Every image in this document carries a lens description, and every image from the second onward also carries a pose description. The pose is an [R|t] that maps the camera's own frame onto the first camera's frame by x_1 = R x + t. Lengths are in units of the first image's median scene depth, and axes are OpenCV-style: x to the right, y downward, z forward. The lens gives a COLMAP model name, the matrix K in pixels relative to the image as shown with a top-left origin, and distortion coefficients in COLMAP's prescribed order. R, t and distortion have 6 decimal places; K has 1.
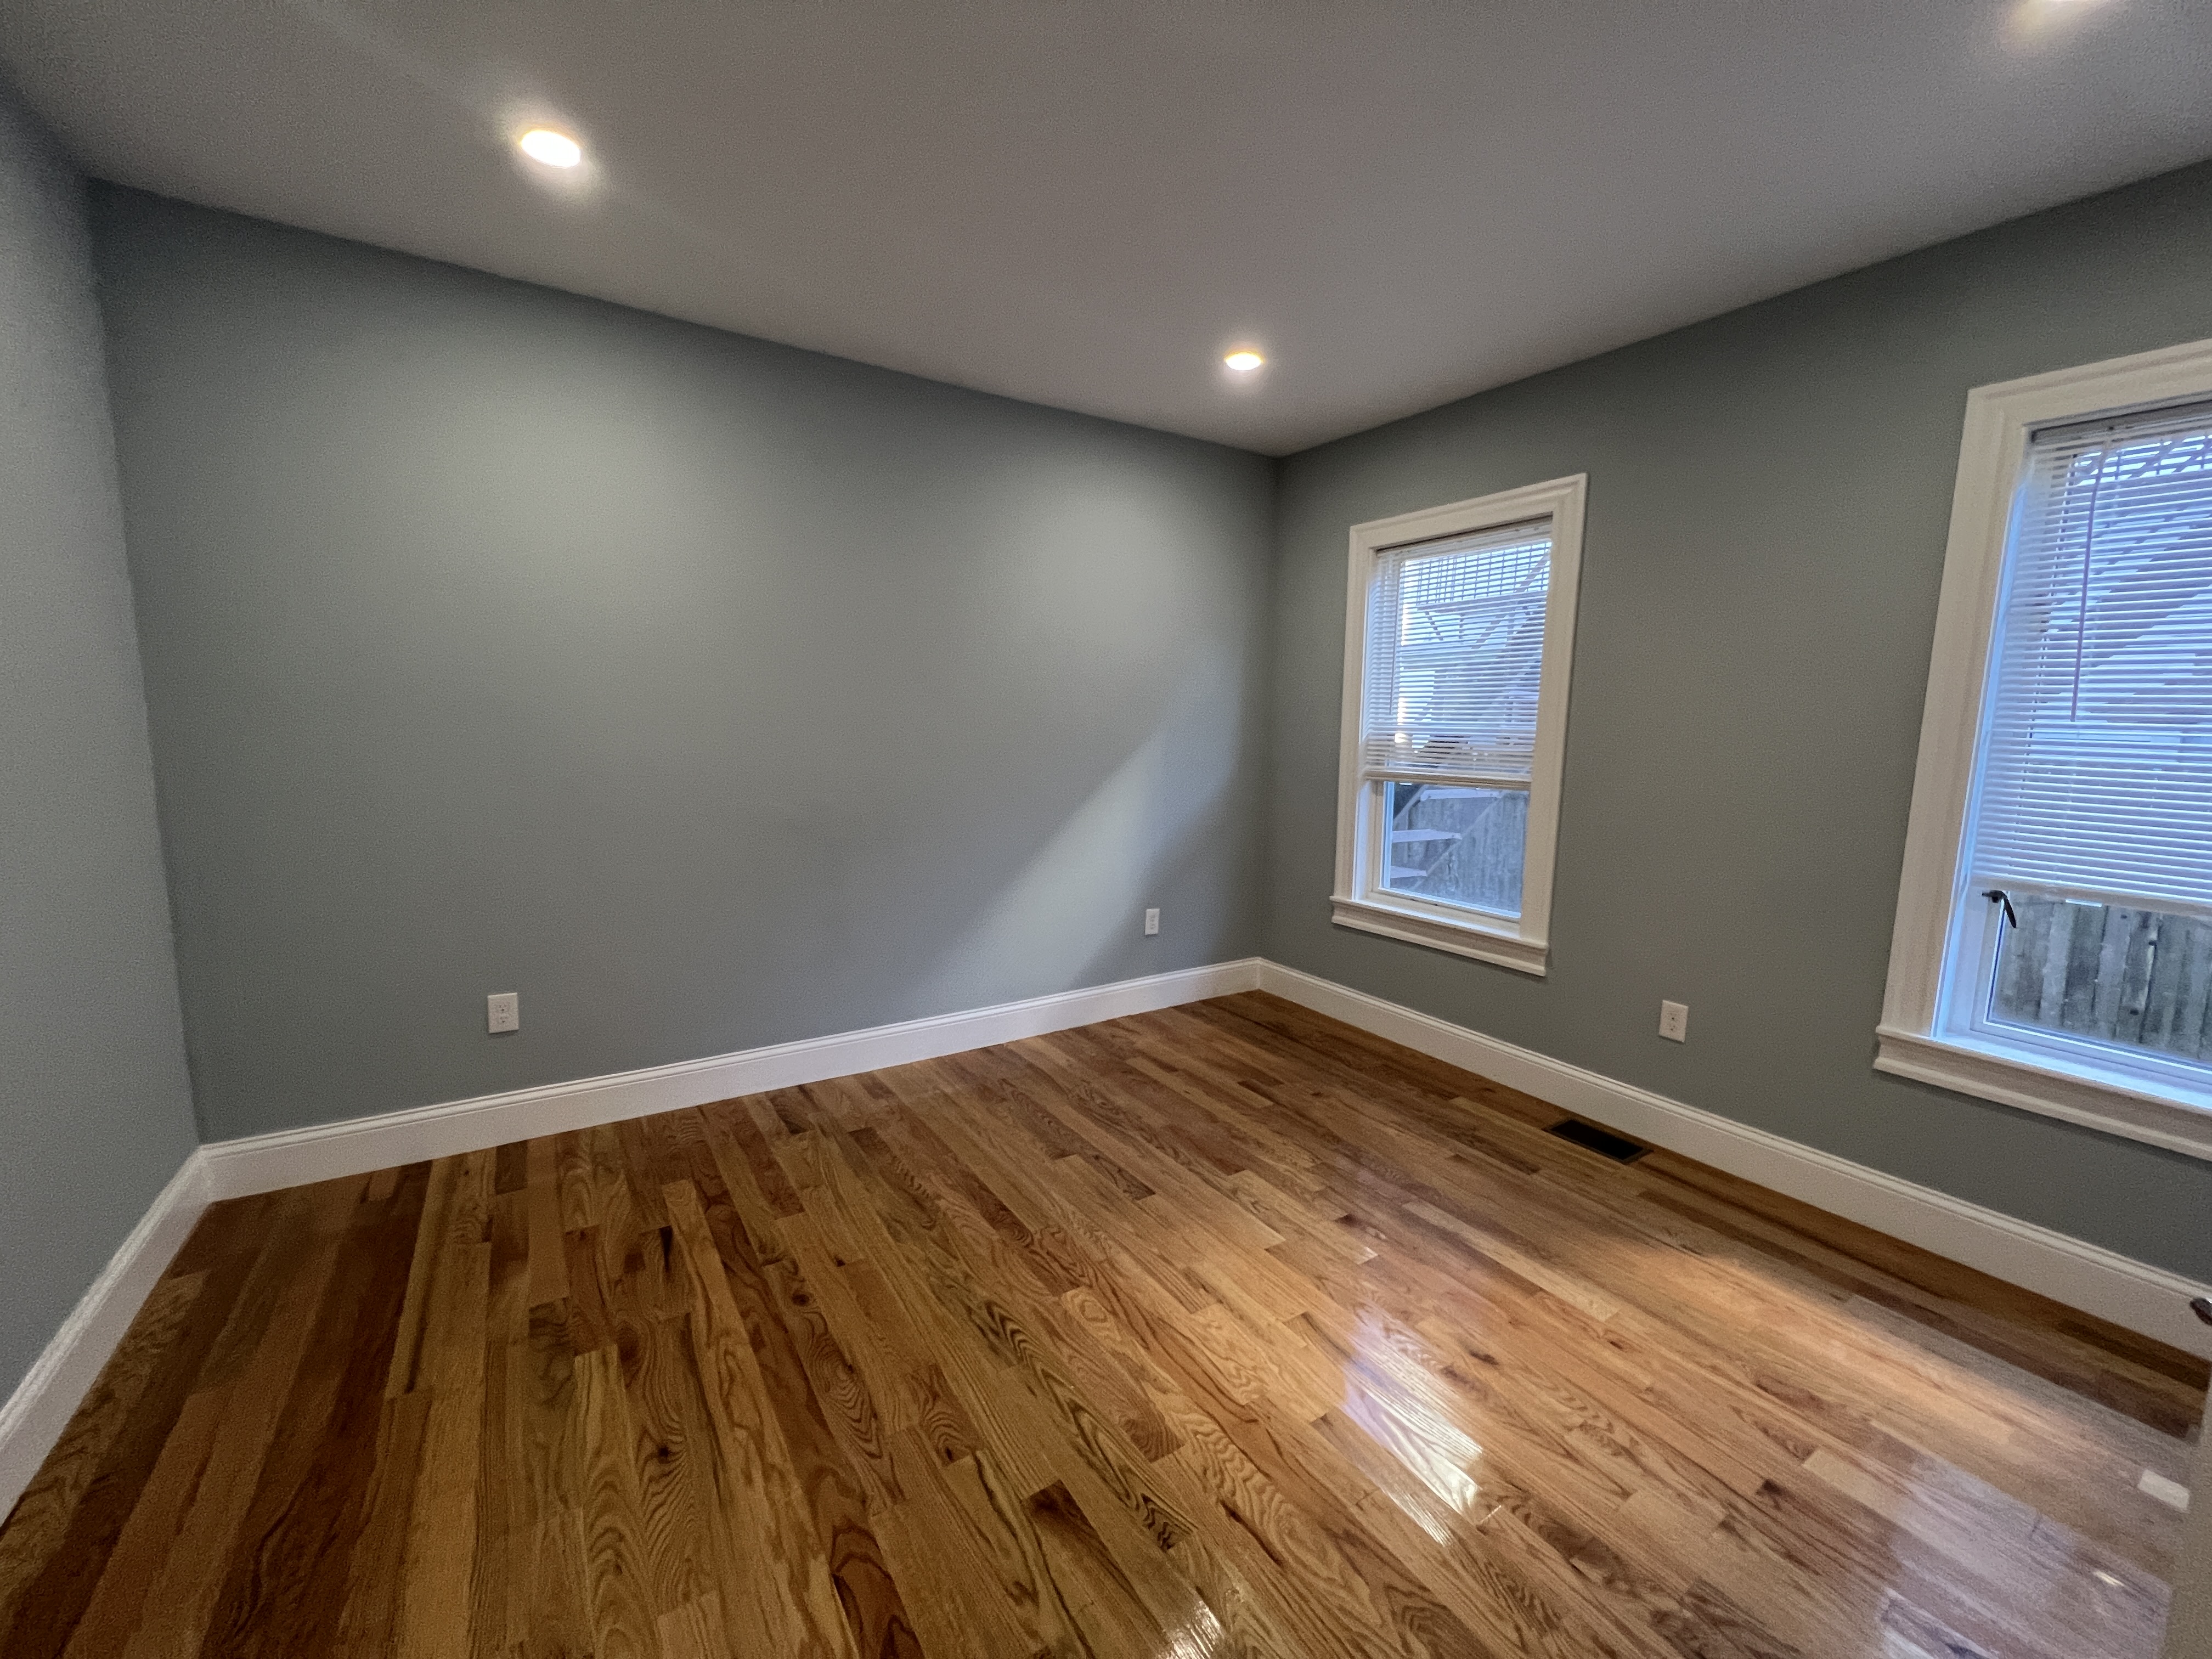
lens RADIAL K [[887.2, 0, 1102.9], [0, 887.2, 825.7], [0, 0, 1]] dist [-0.002162, 0.000819]
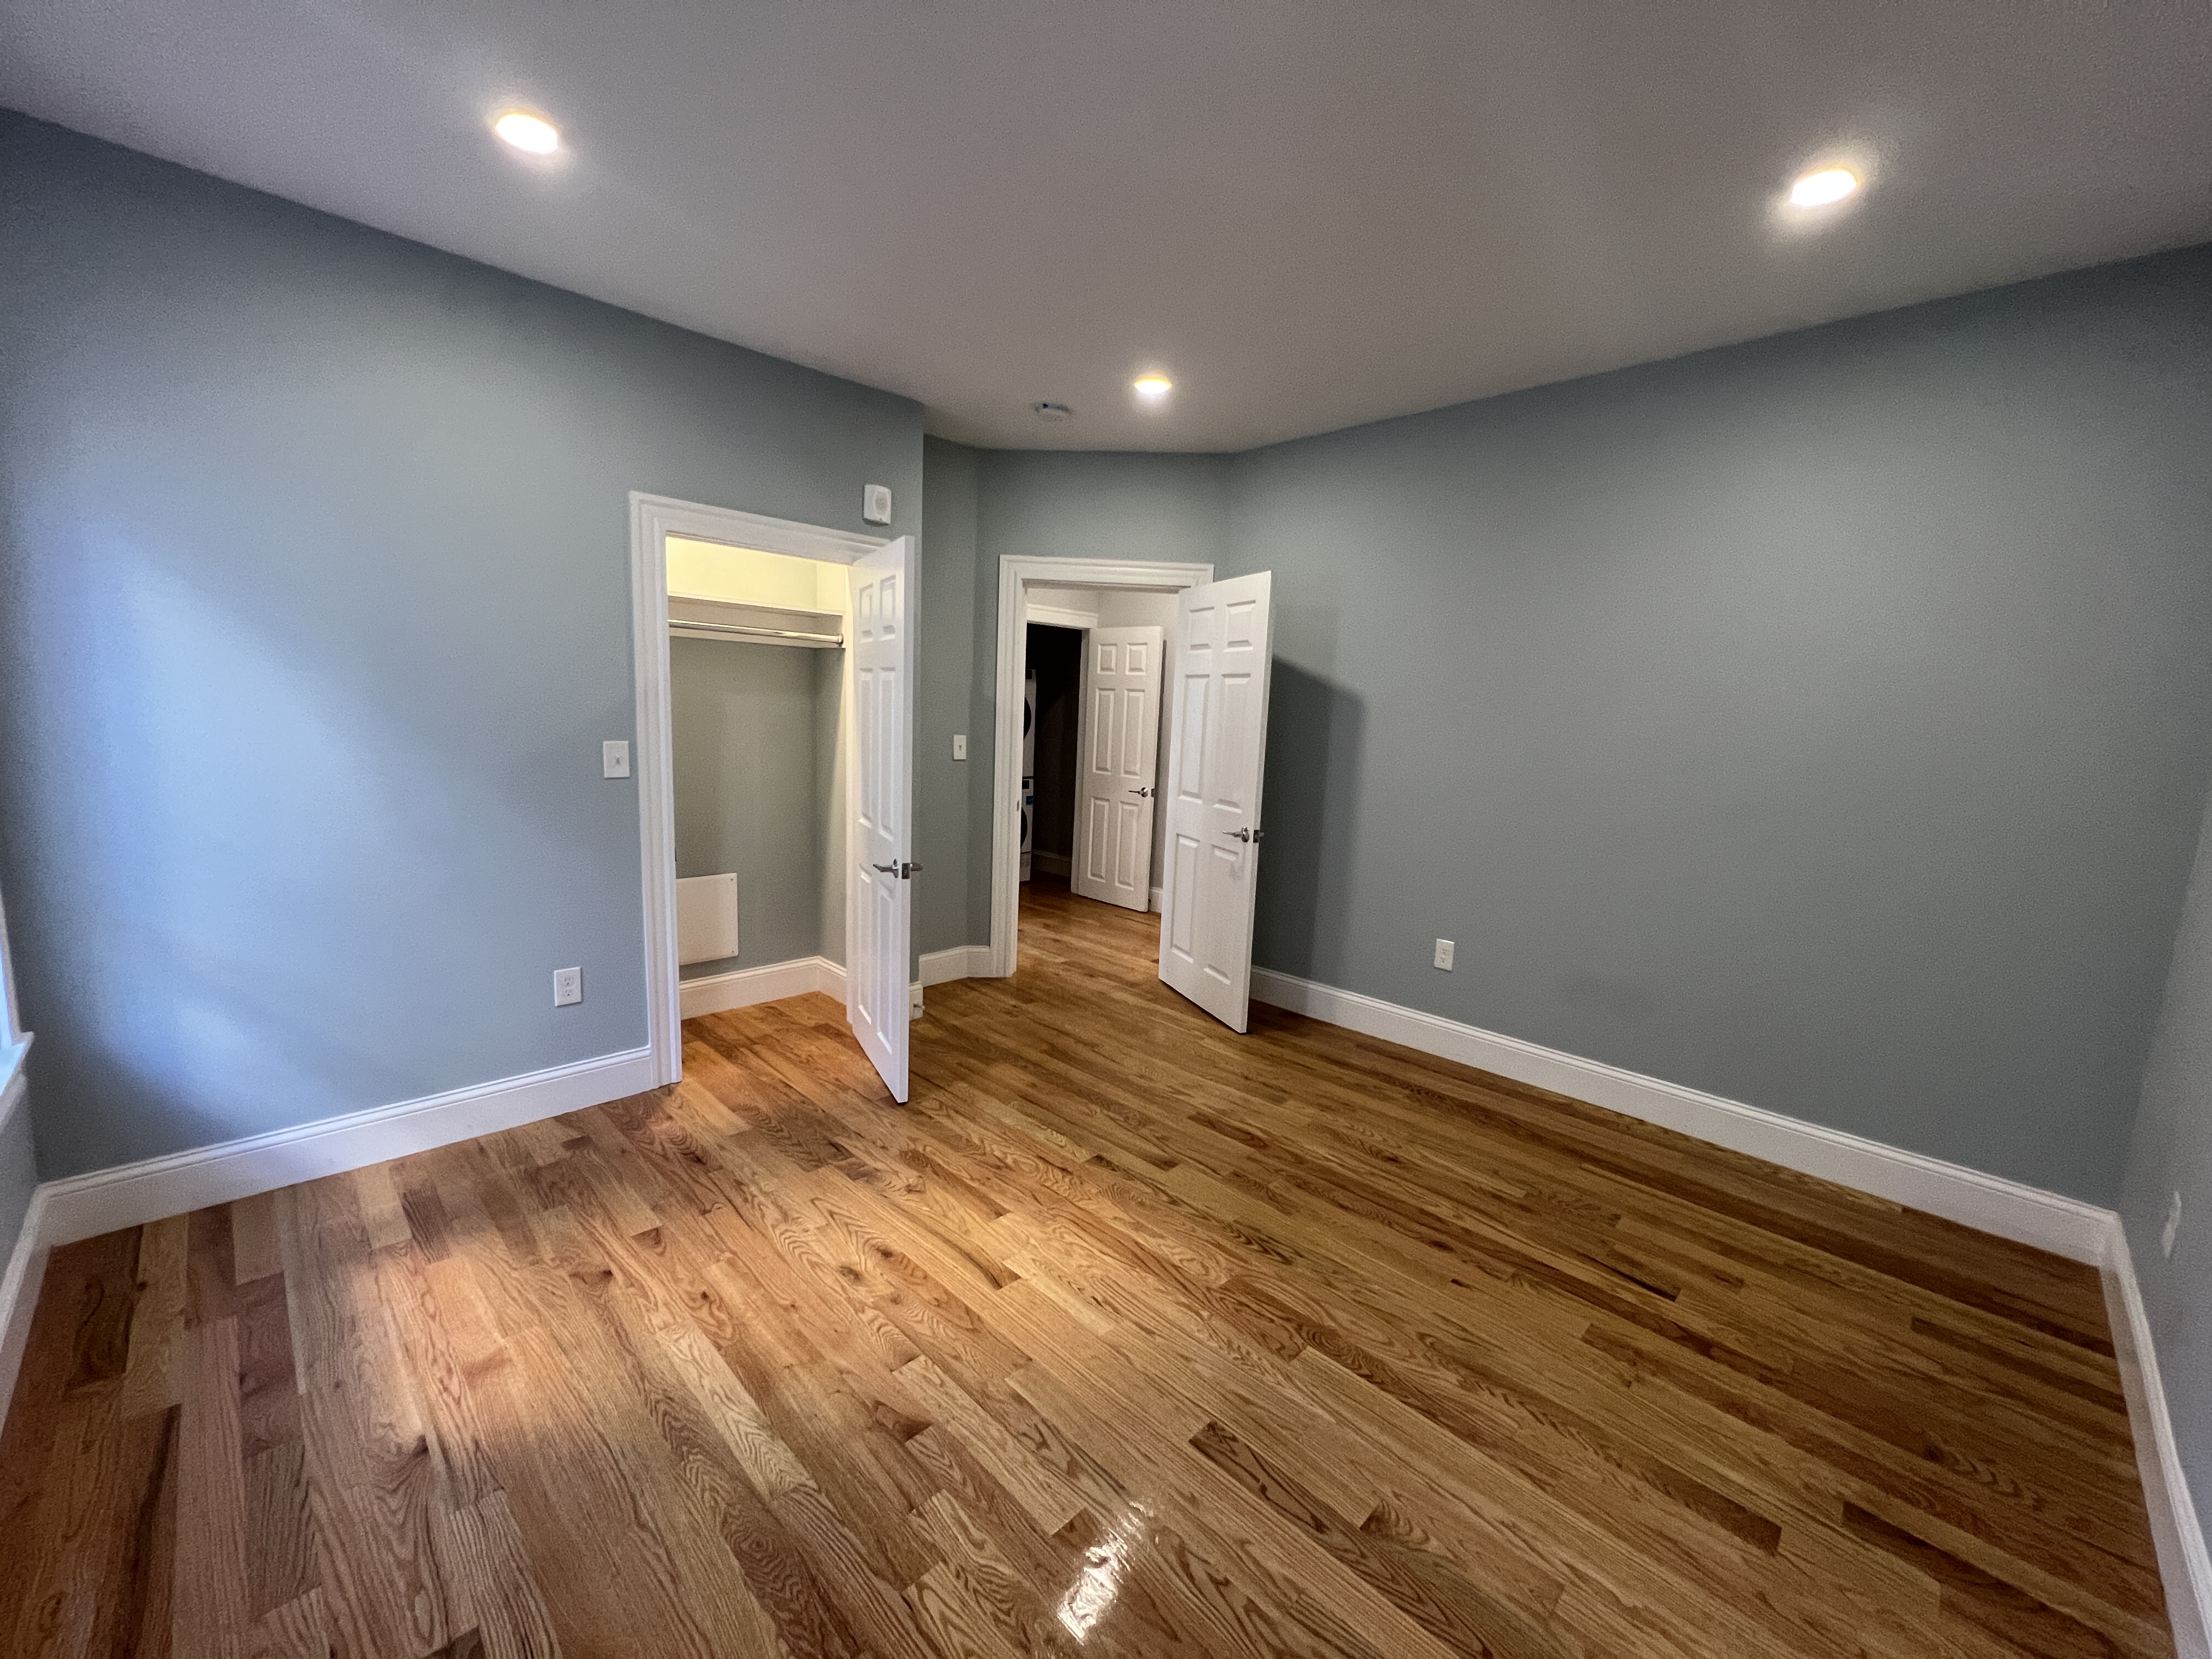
lens RADIAL K [[887.2, 0, 1102.9], [0, 887.2, 825.7], [0, 0, 1]] dist [-0.002162, 0.000819]
pose [[-0.976899, -0.027372, -0.211943, 0.324093], [-0.082835, 0.962729, 0.257470, -0.230206], [0.196997, 0.269078, -0.942756, 1.749405]]
